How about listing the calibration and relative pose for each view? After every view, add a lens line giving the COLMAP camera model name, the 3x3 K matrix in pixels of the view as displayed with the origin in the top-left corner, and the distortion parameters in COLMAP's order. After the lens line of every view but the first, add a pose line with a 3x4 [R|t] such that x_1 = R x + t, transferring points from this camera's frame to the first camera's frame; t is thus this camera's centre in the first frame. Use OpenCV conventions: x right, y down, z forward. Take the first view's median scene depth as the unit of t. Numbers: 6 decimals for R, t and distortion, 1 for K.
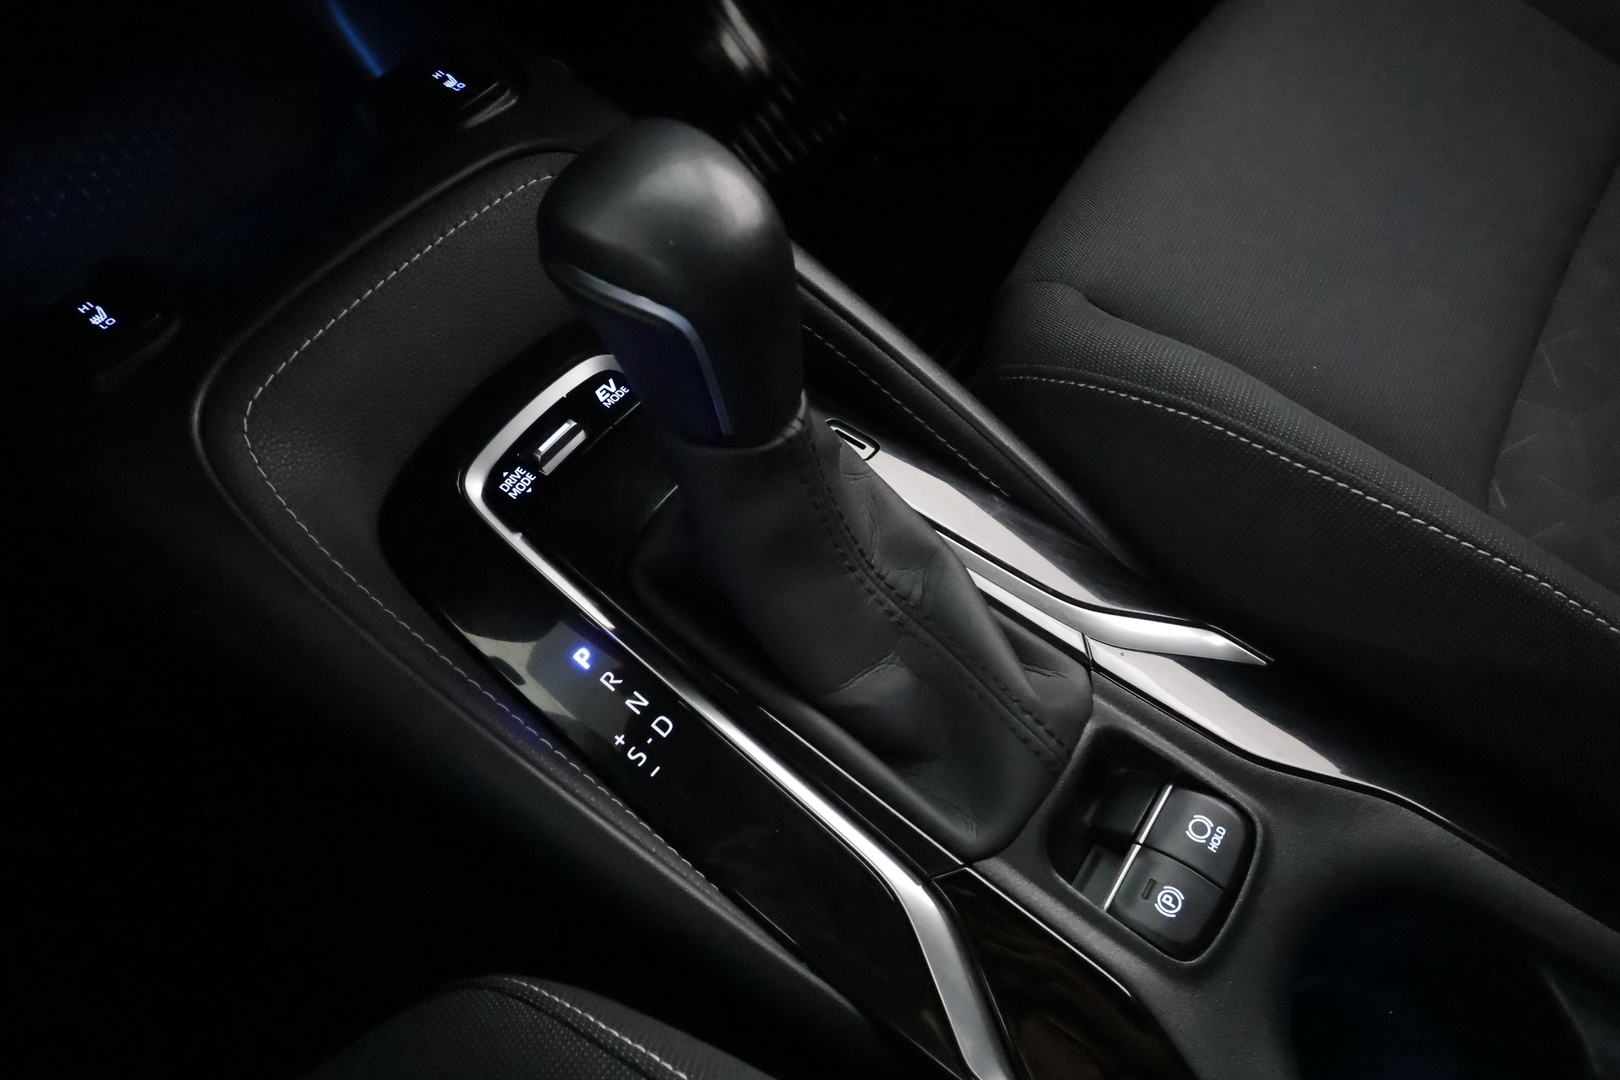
lens RADIAL K [[1095.2, 0, 810.0], [0, 1095.2, 540.0], [0, 0, 1]] dist [0.003242, 0.003335]
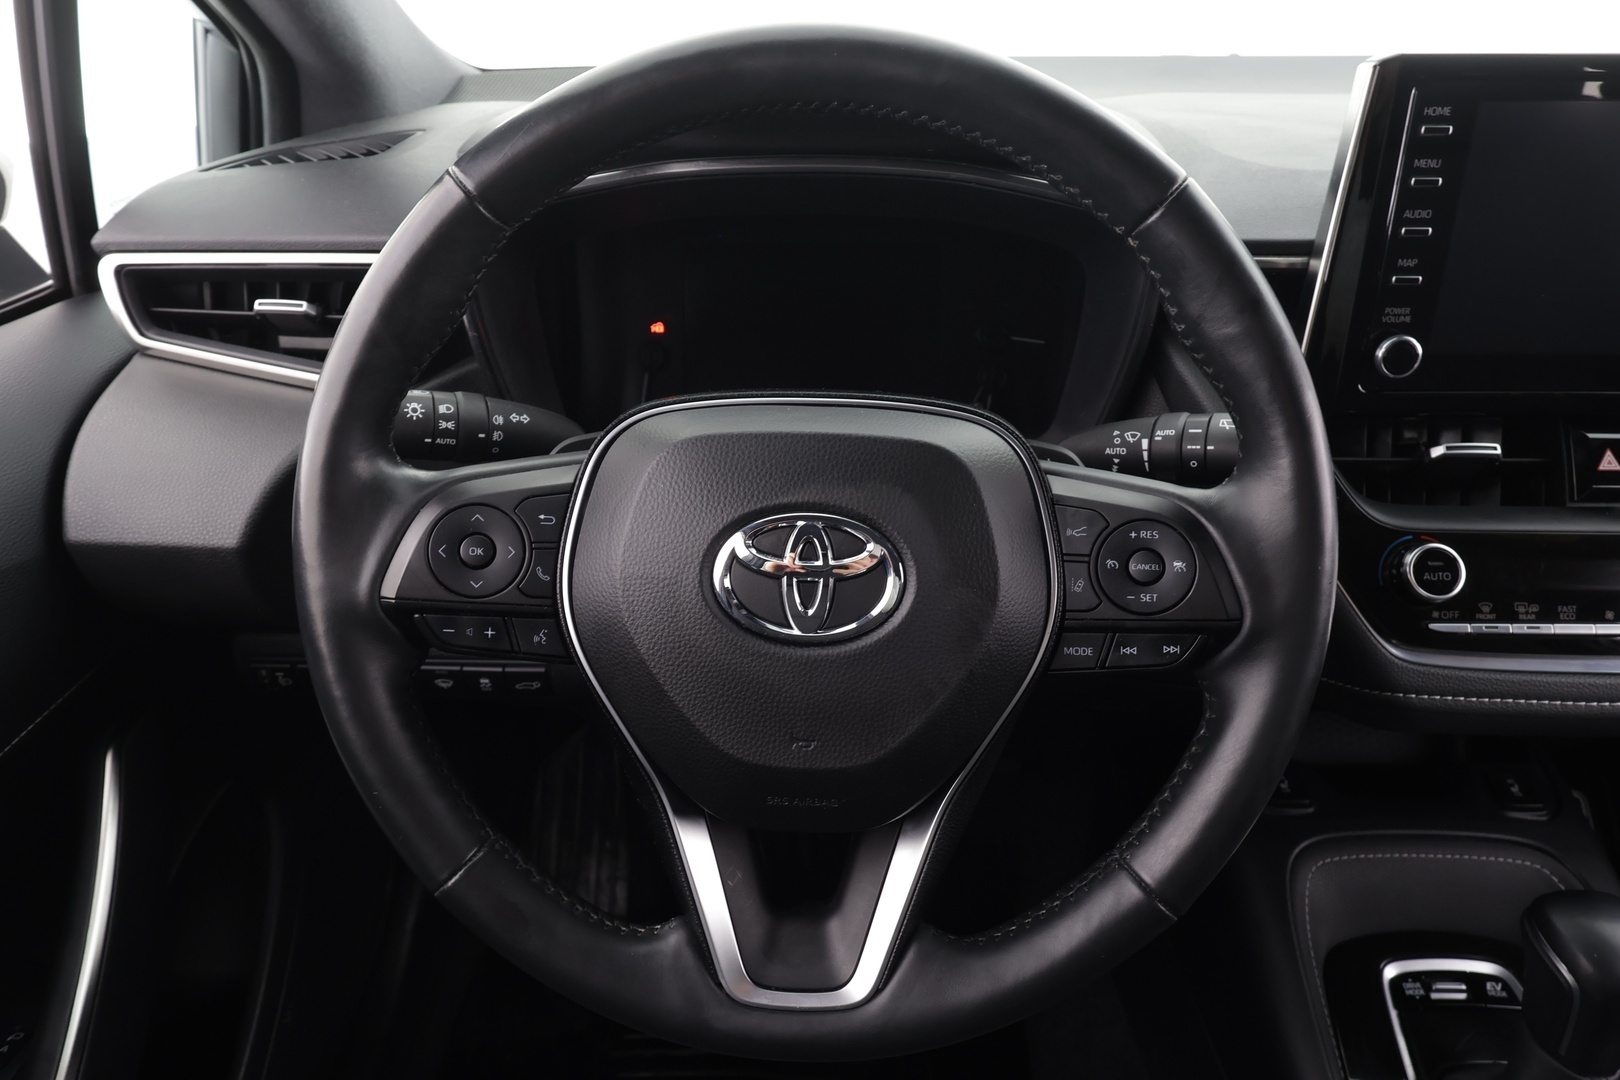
lens RADIAL K [[1095.2, 0, 810.0], [0, 1095.2, 540.0], [0, 0, 1]] dist [0.003242, 0.003335]
pose [[0.561942, 0.447764, -0.695506, 0.089522], [-0.686705, 0.721284, -0.090471, 0.249579], [0.461148, 0.528447, 0.712802, -1.069348]]
